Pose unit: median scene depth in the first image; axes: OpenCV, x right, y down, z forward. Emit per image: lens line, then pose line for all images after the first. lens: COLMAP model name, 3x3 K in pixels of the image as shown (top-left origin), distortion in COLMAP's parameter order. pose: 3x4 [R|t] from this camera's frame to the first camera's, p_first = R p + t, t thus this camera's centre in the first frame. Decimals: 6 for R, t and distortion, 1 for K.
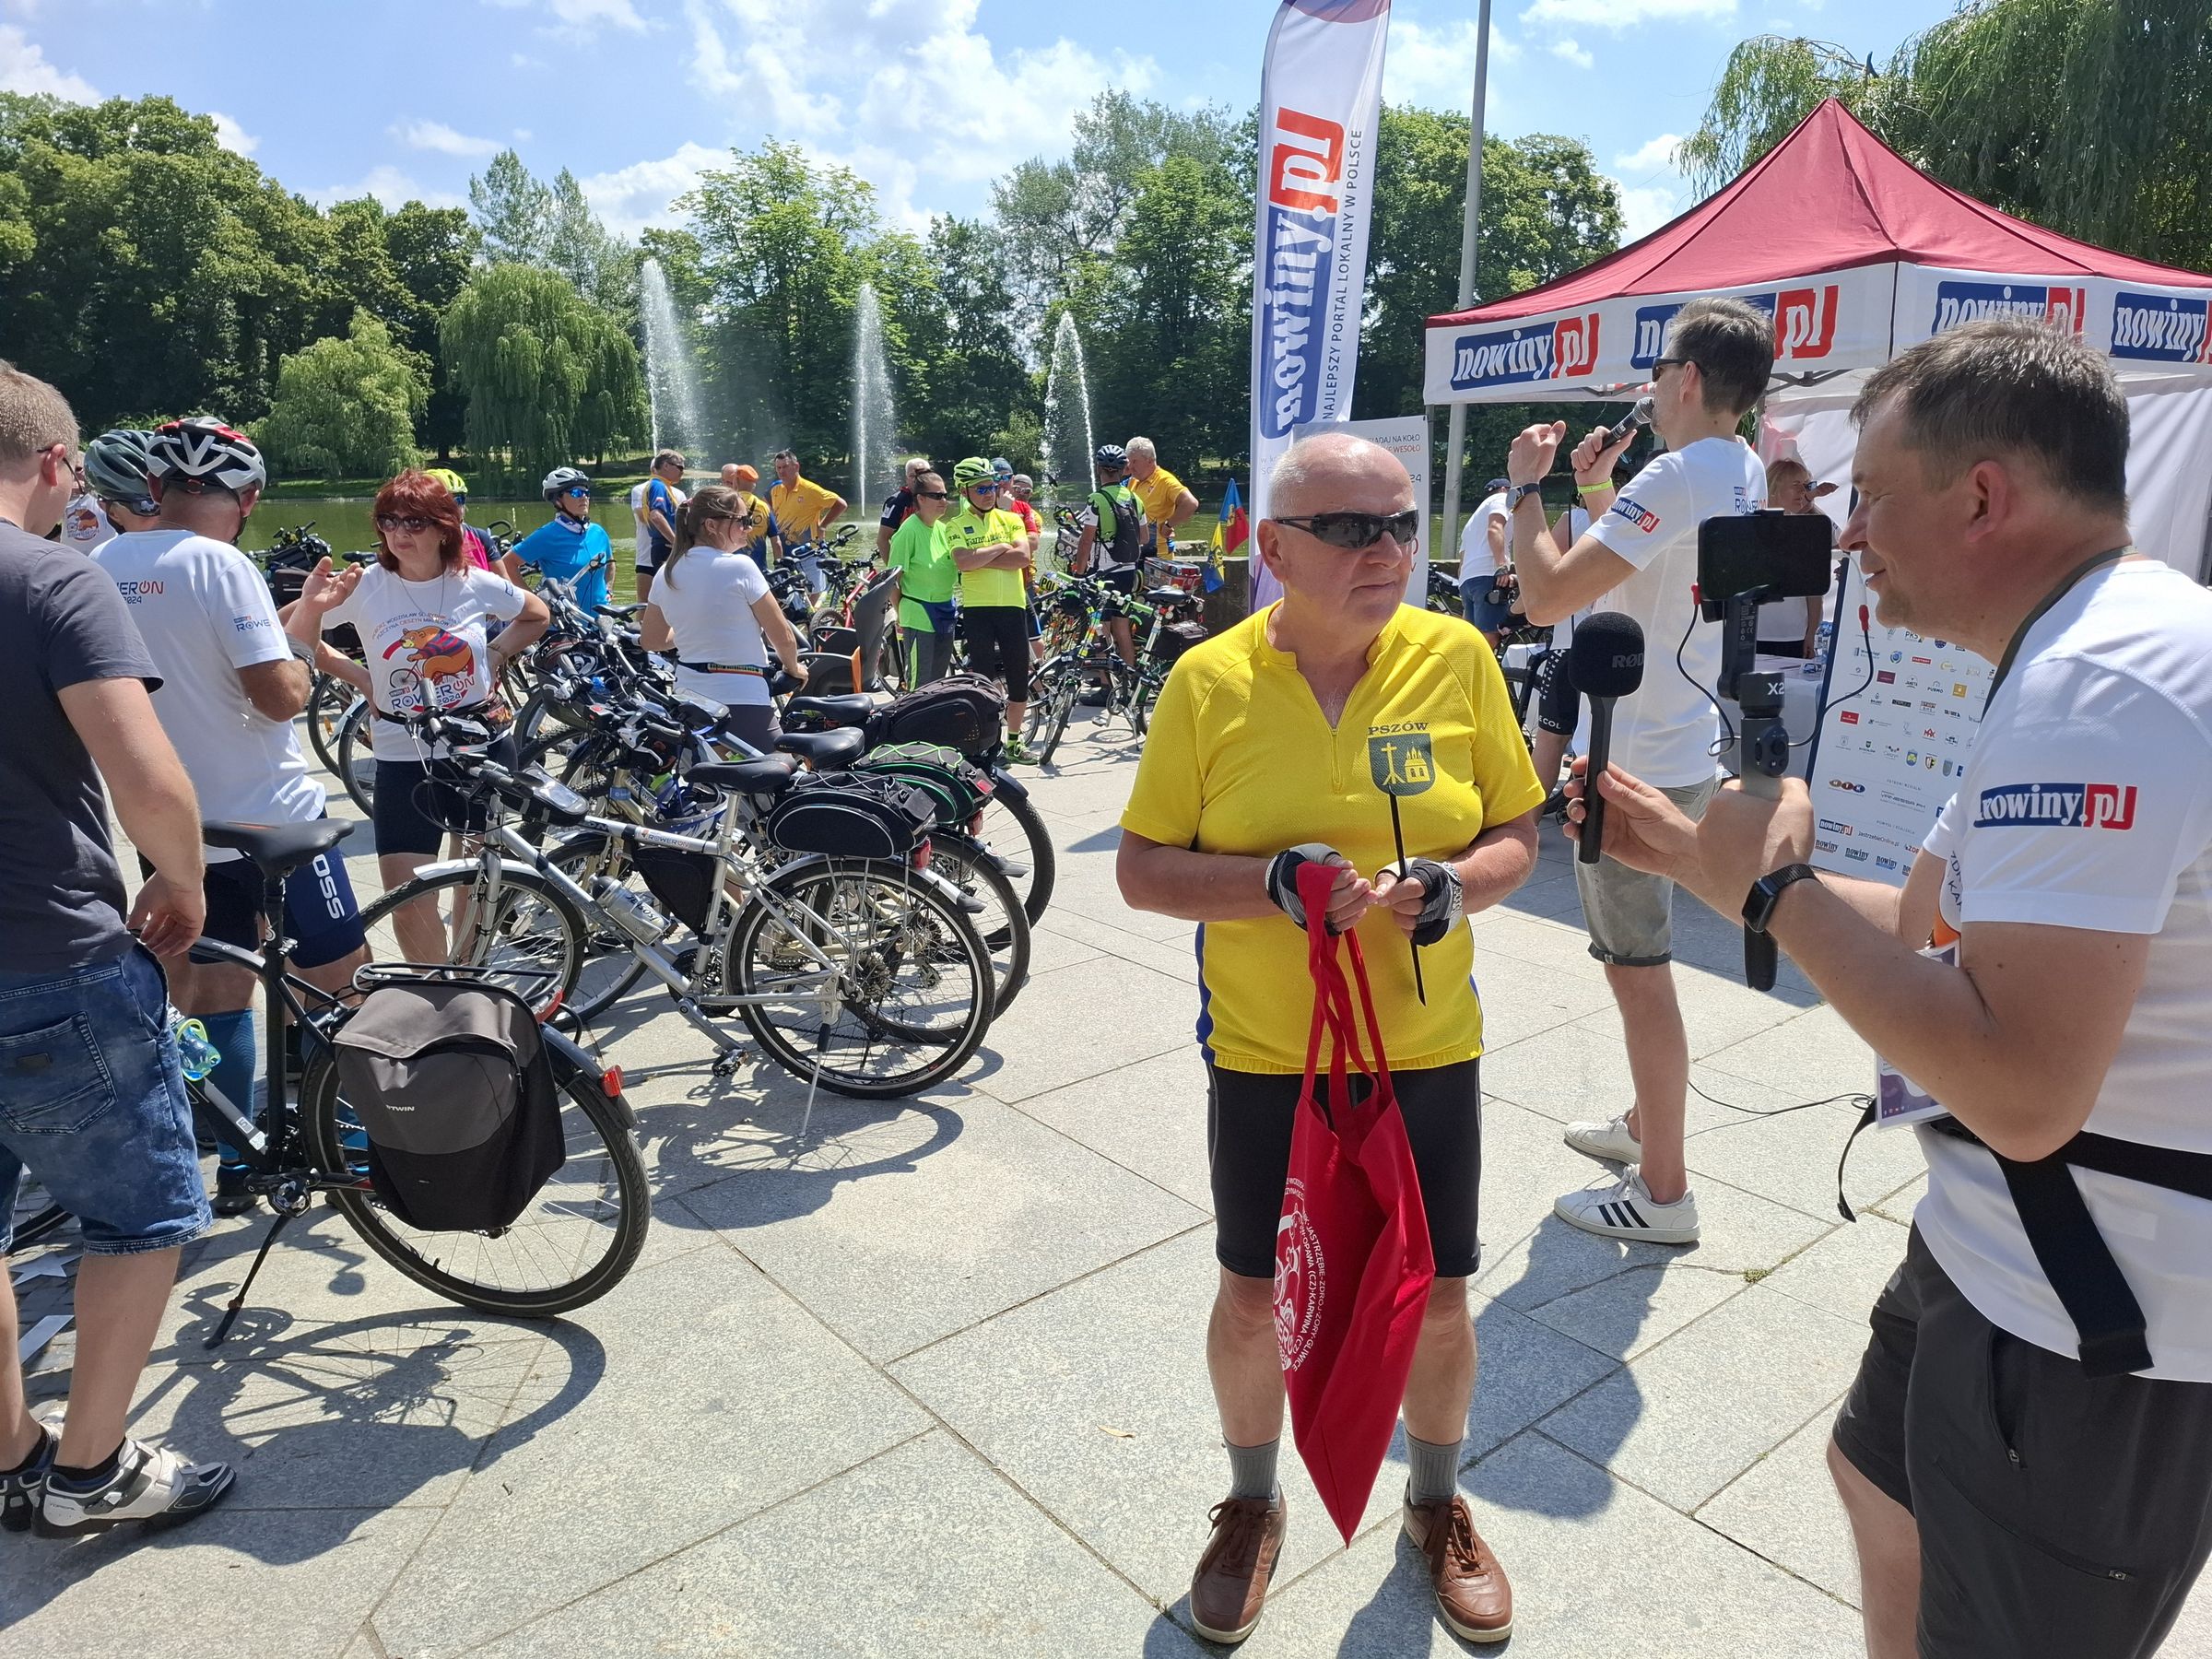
lens RADIAL K [[1528.6, 0, 1142.4], [0, 1528.6, 834.1], [0, 0, 1]] dist [0.020428, -0.025751]
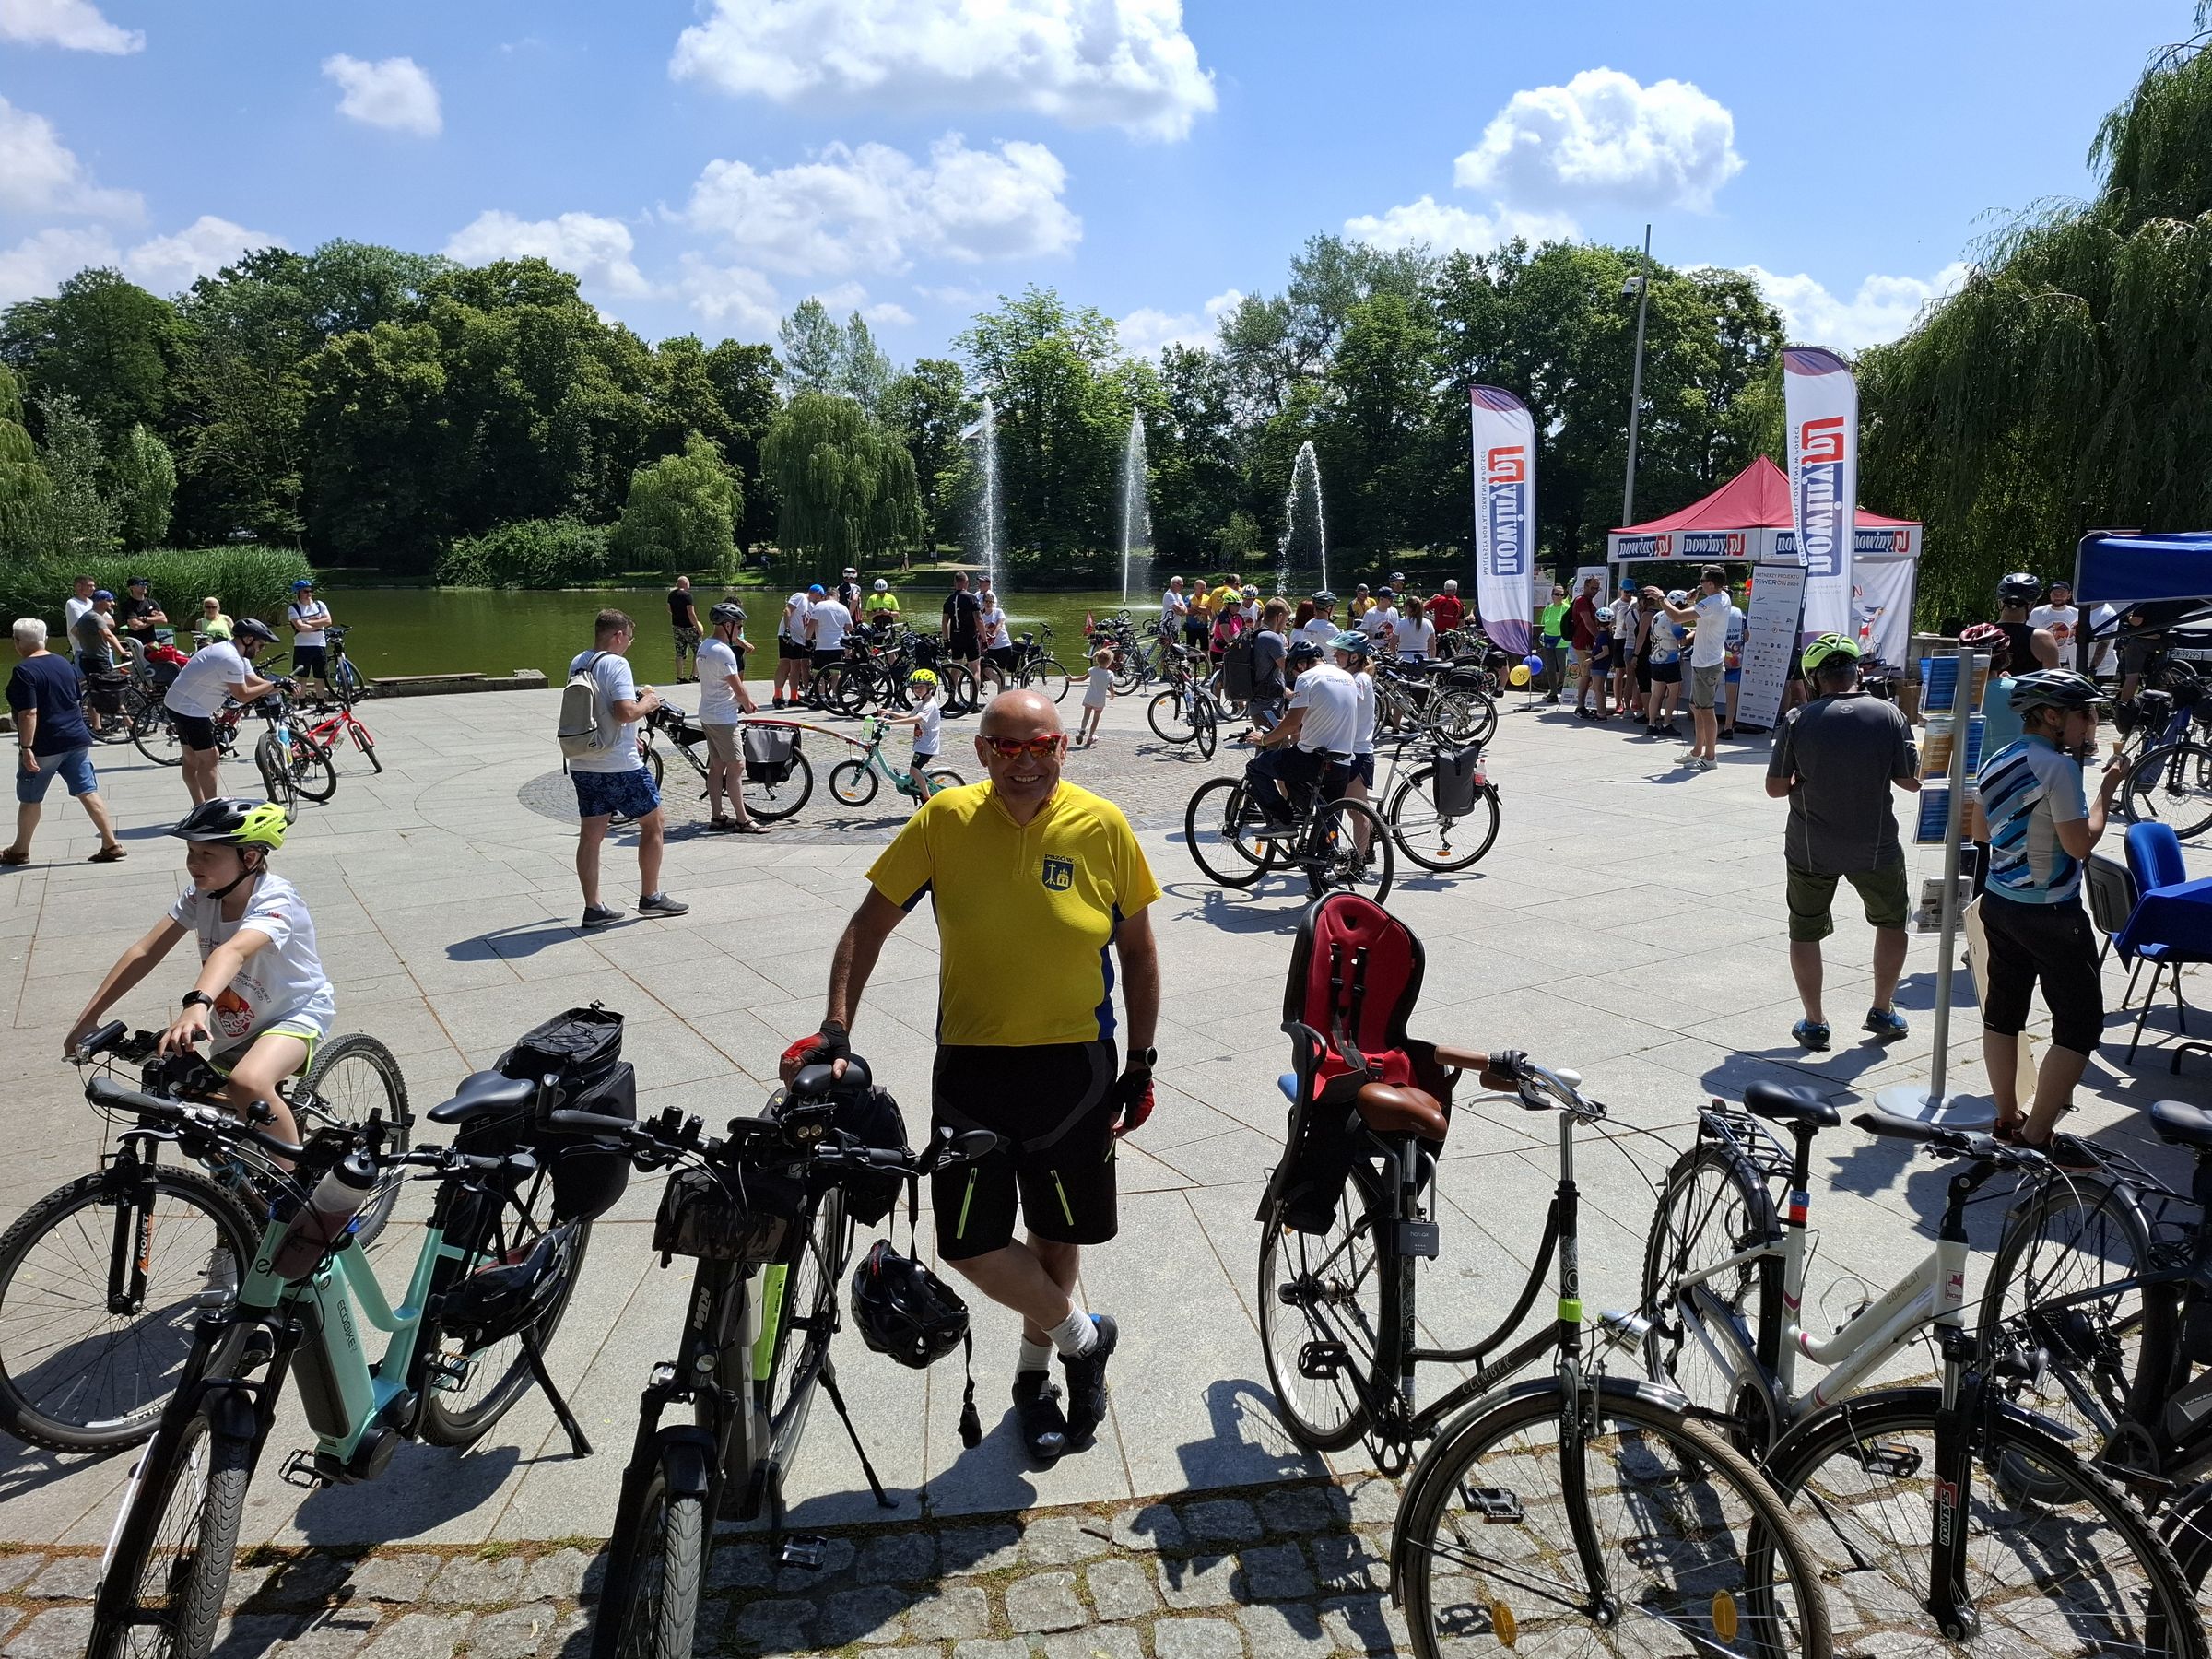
lens RADIAL K [[1558.9, 0, 1148.5], [0, 1558.9, 792.7], [0, 0, 1]] dist [0.080461, -0.086666]
pose [[0.994836, 0.013158, -0.100637, -0.028695], [-0.021490, 0.996387, -0.082162, 0.031225], [0.099192, 0.083900, 0.991525, -0.152655]]
